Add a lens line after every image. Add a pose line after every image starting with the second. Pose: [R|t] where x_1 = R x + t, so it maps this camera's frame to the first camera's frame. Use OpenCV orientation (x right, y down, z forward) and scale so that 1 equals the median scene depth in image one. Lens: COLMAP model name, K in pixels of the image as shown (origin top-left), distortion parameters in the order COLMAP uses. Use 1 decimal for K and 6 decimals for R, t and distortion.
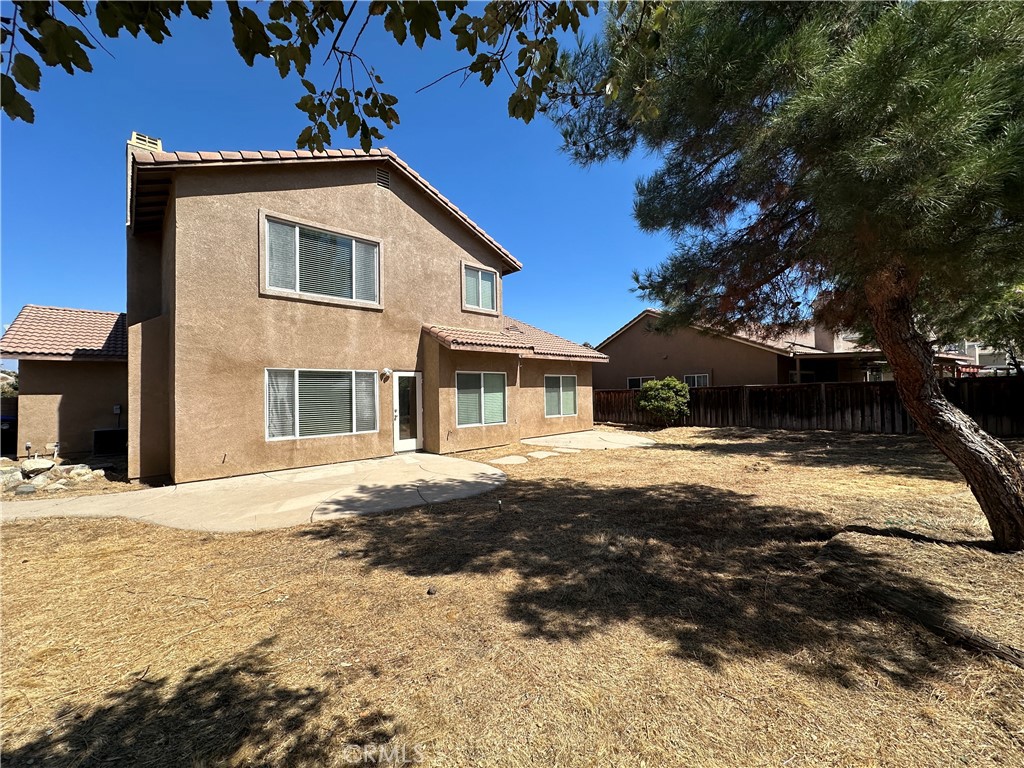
lens RADIAL K [[409.4, 0, 507.5], [0, 409.4, 379.1], [0, 0, 1]] dist [-0.003823, -0.000083]
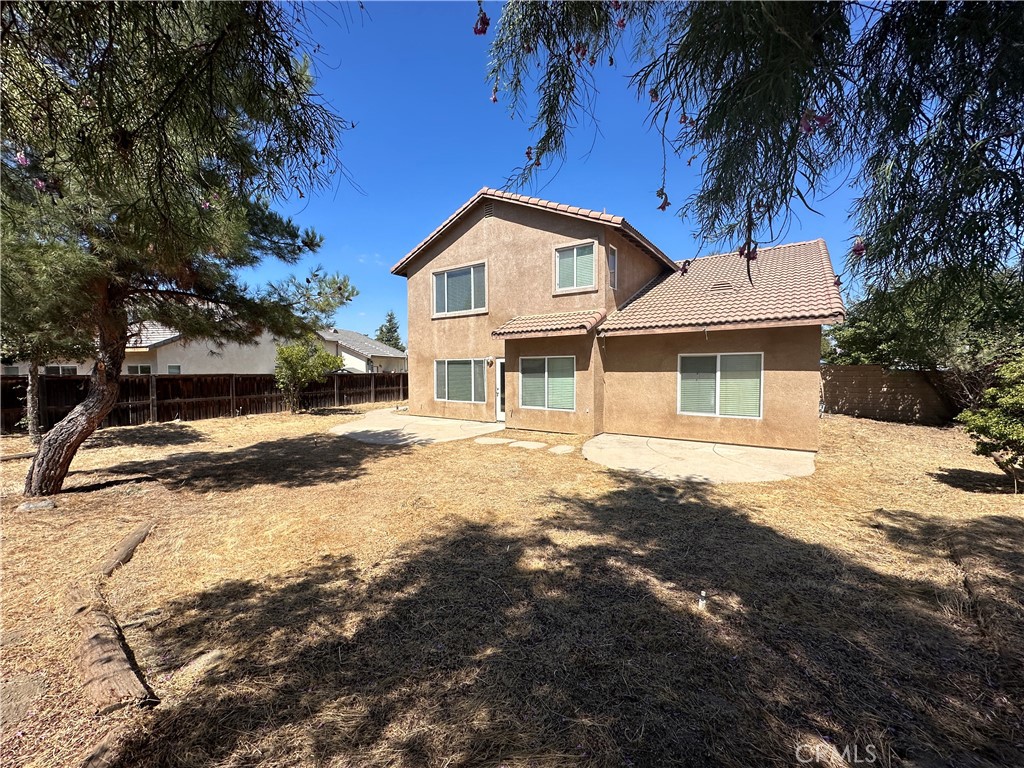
lens RADIAL K [[409.4, 0, 509.4], [0, 409.4, 388.7], [0, 0, 1]] dist [-0.003823, -0.000083]
pose [[0.199747, 0.055331, -0.978284, 0.967795], [0.022516, 0.997882, 0.061037, -0.002064], [0.979589, -0.034219, 0.198078, 0.750985]]
